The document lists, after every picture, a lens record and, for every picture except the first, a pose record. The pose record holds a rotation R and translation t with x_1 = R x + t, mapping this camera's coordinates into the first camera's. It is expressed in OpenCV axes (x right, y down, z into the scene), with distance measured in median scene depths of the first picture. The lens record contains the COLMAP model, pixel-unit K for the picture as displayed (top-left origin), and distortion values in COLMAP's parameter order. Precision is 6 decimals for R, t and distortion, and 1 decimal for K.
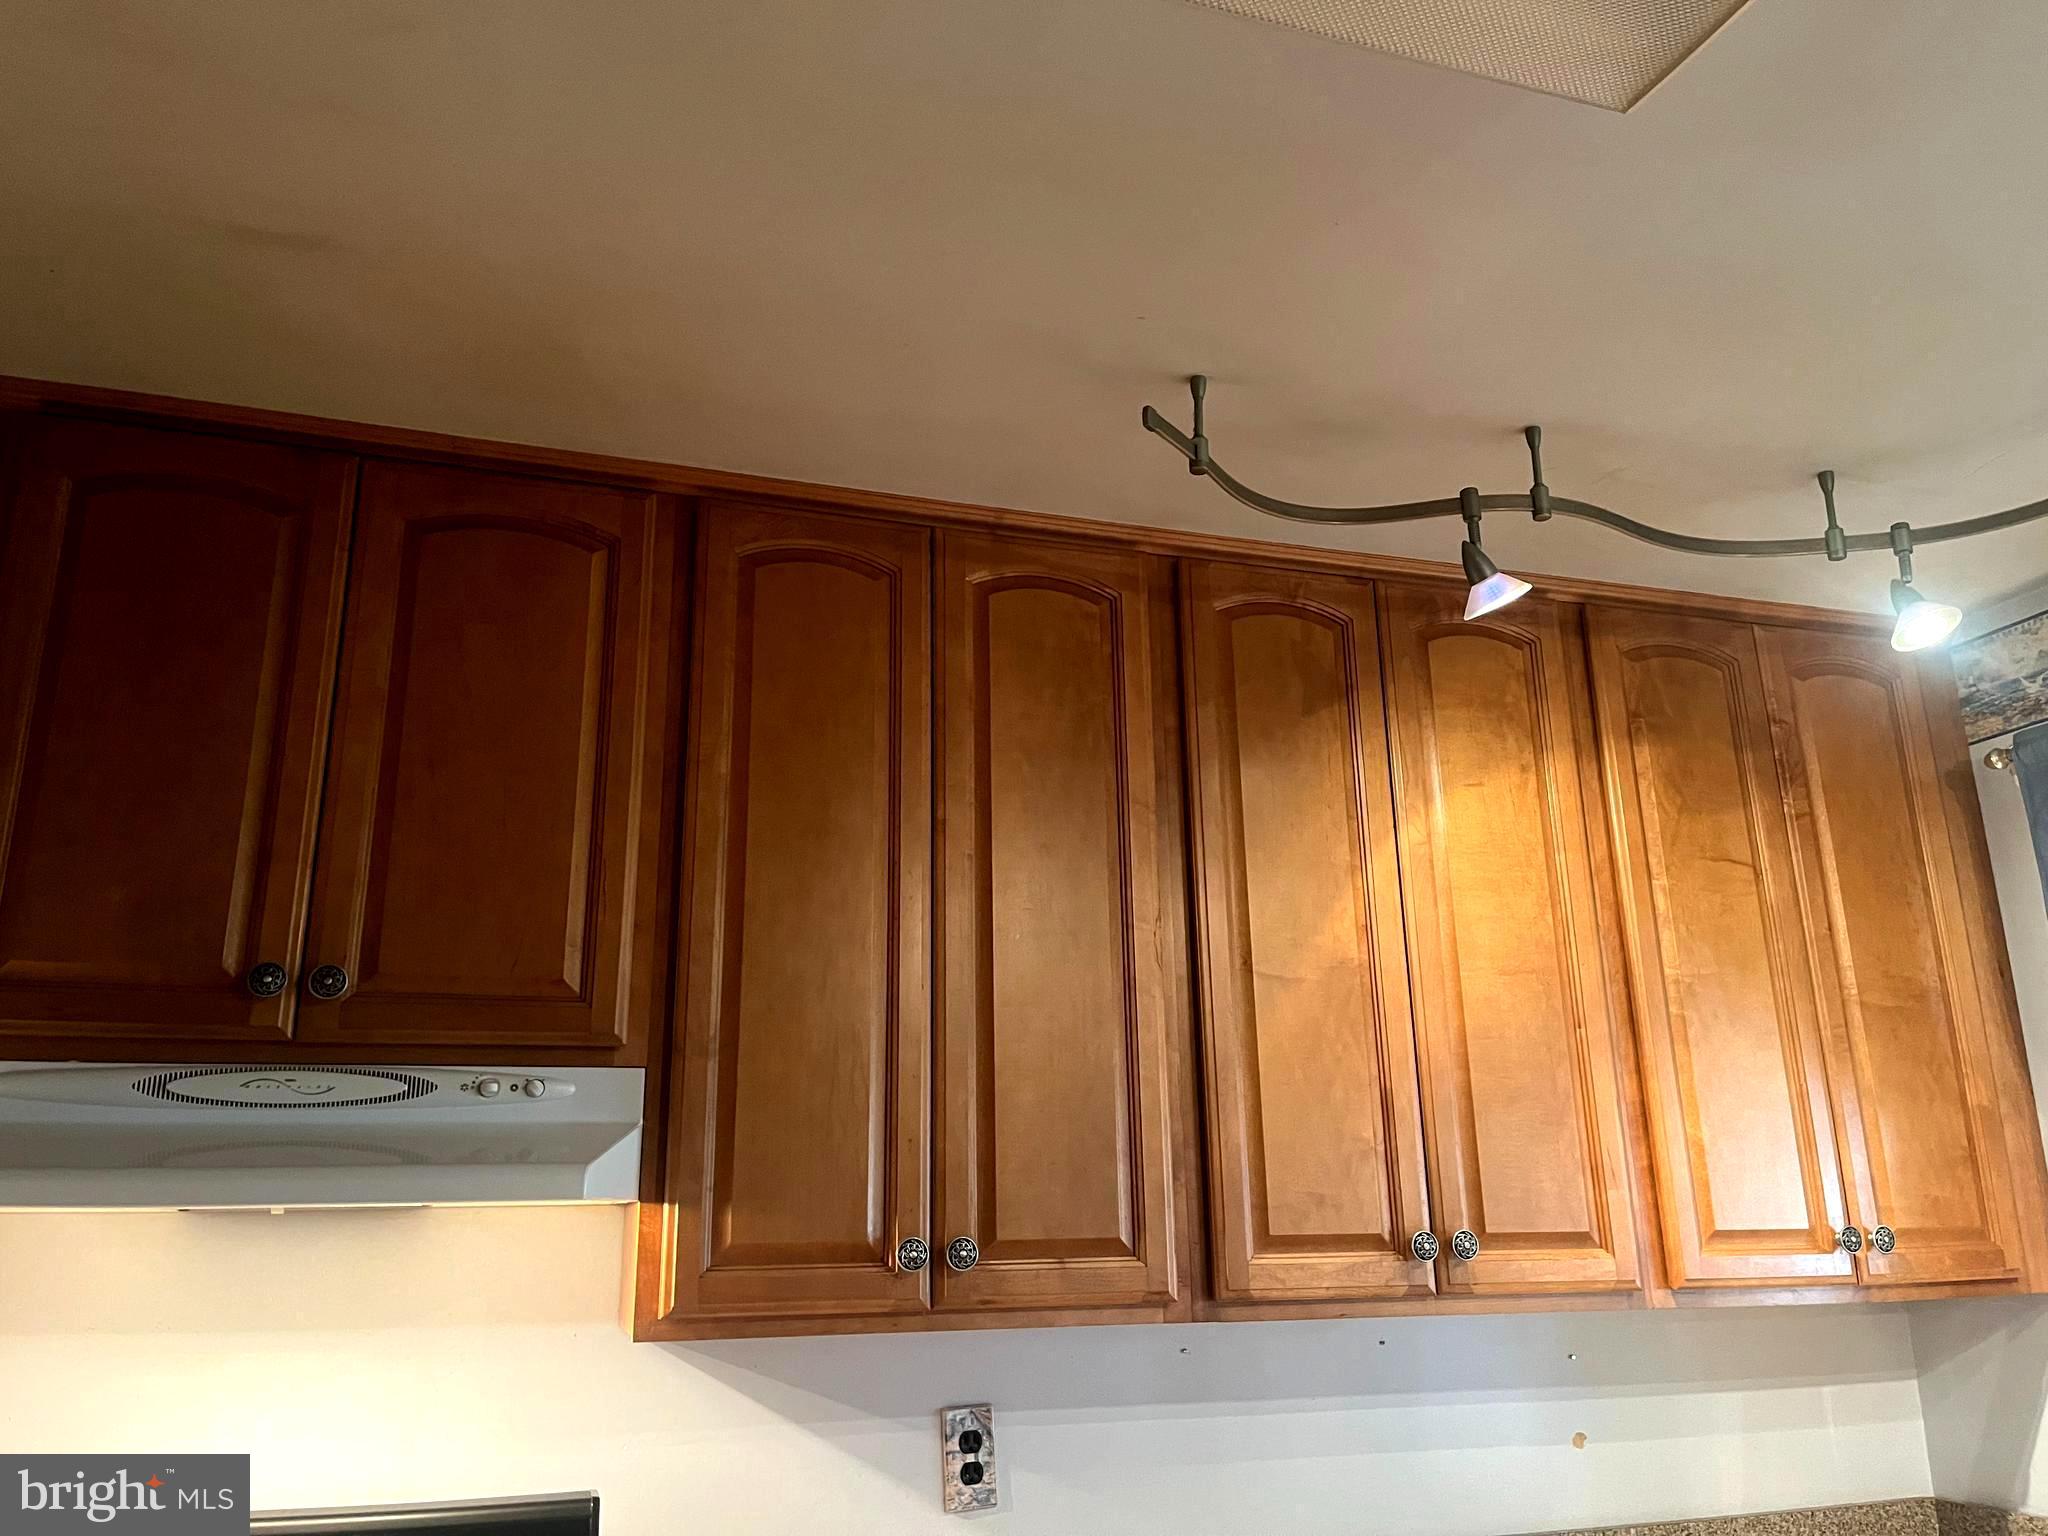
lens RADIAL K [[1541.8, 0, 1003.7], [0, 1541.8, 768.6], [0, 0, 1]] dist [0.073583, -0.101843]
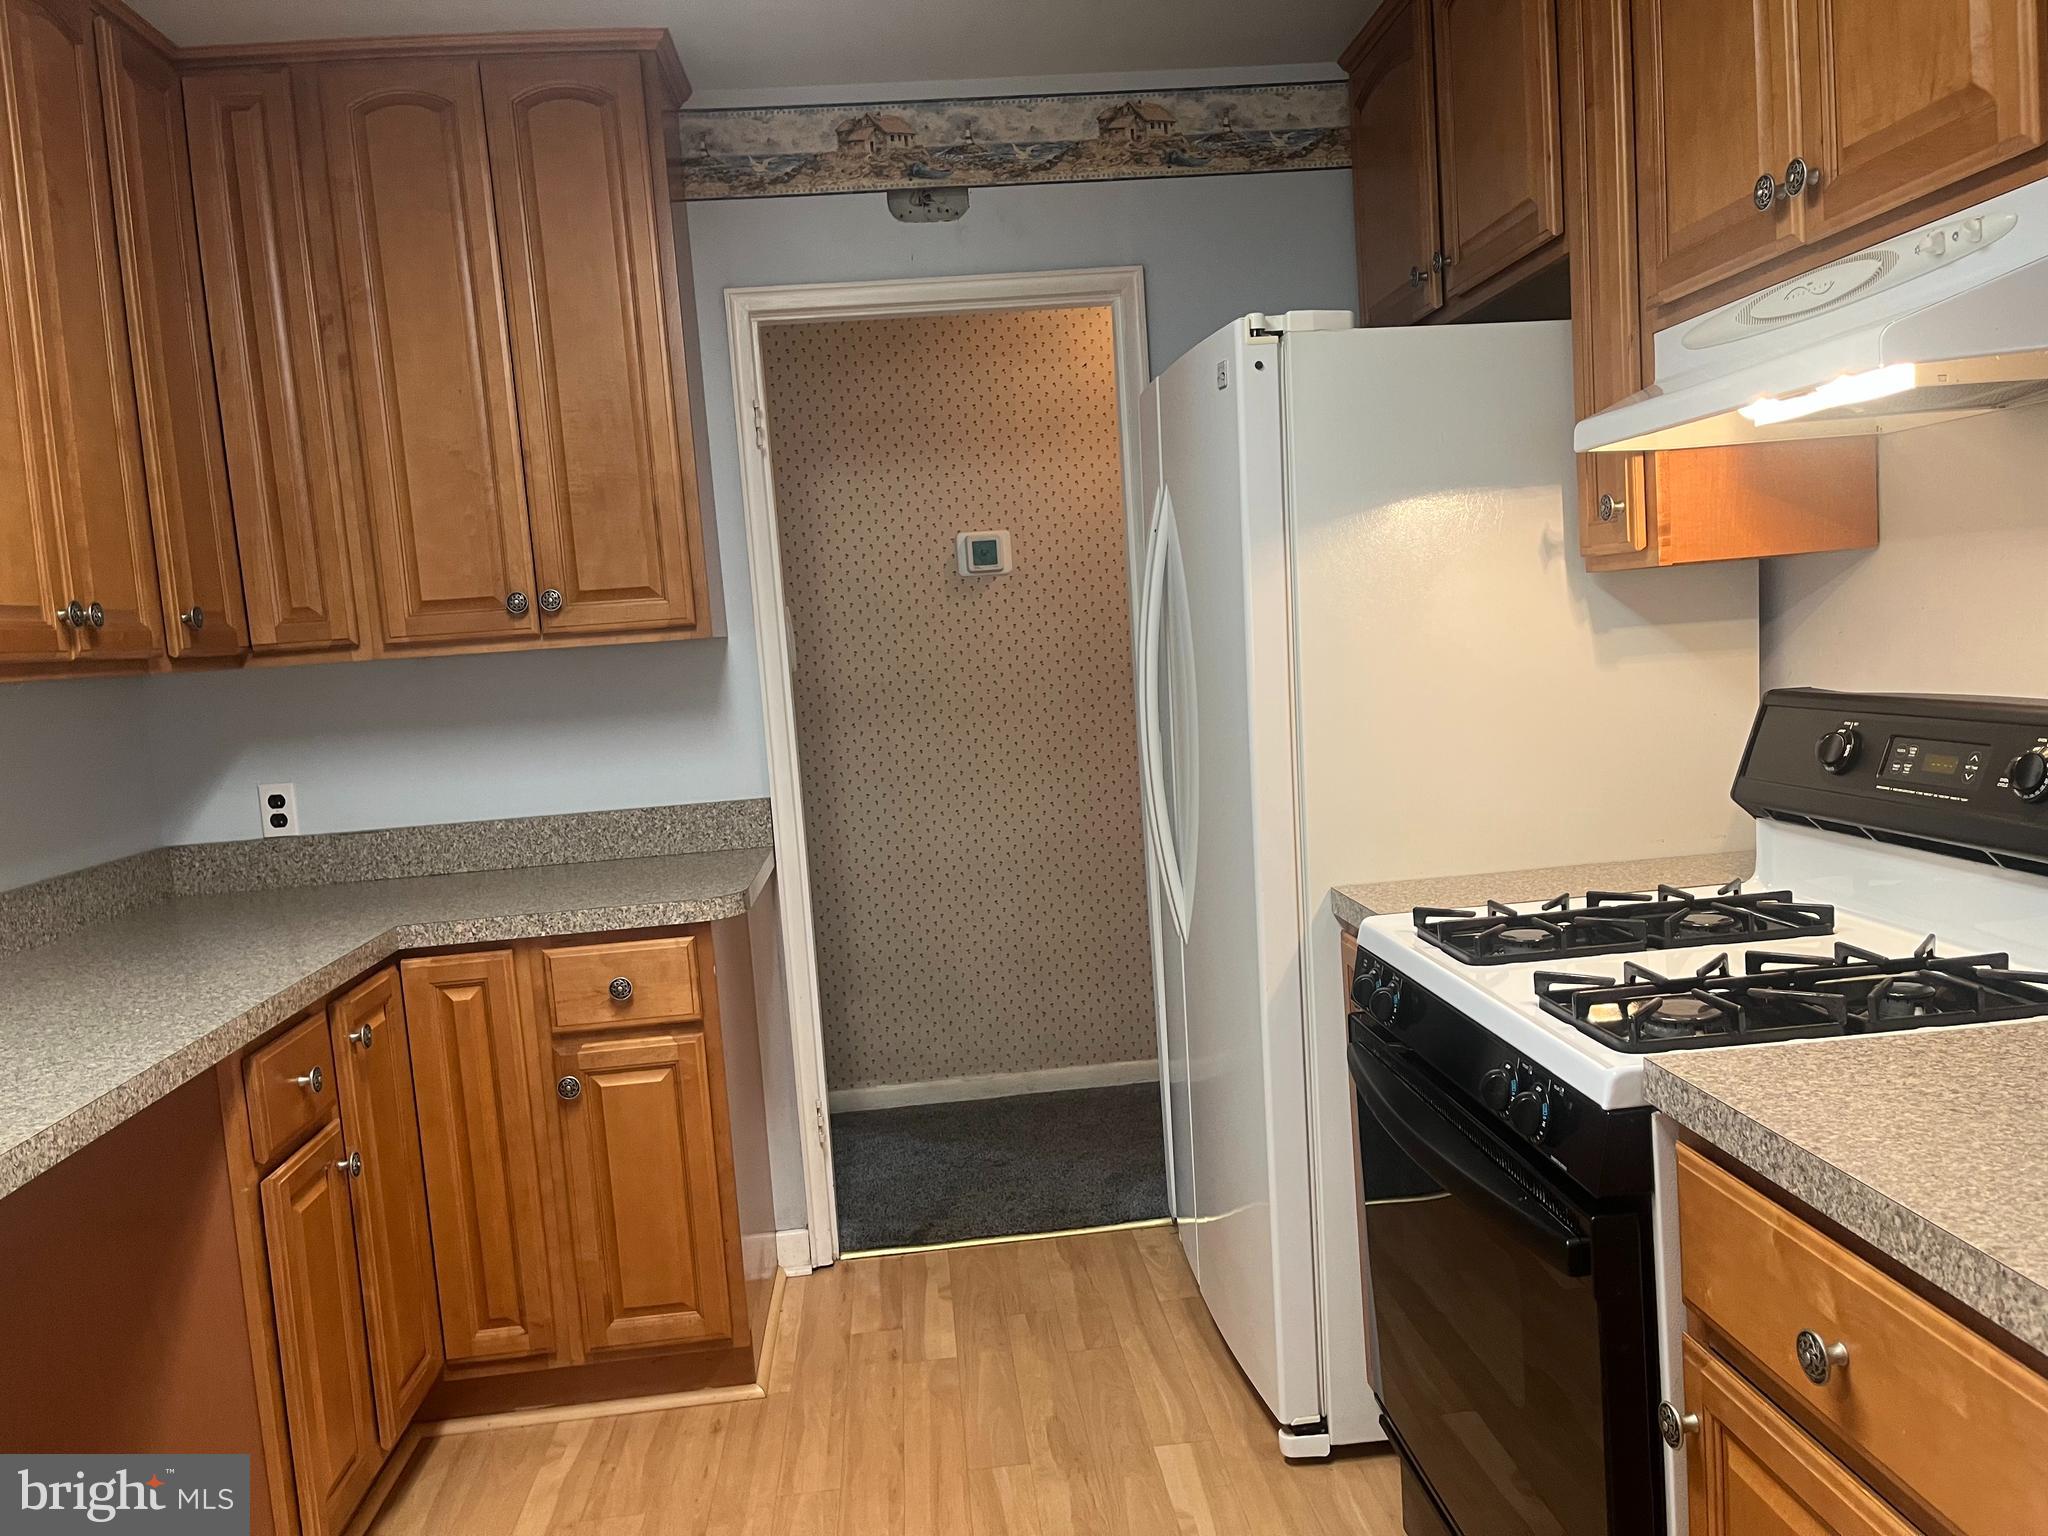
lens RADIAL K [[1541.8, 0, 1033.0], [0, 1541.8, 785.1], [0, 0, 1]] dist [0.073583, -0.101843]
pose [[-0.214881, 0.127449, -0.968289, 0.519582], [0.342952, 0.938157, 0.047376, 0.227349], [0.914445, -0.321896, -0.245301, 0.559227]]
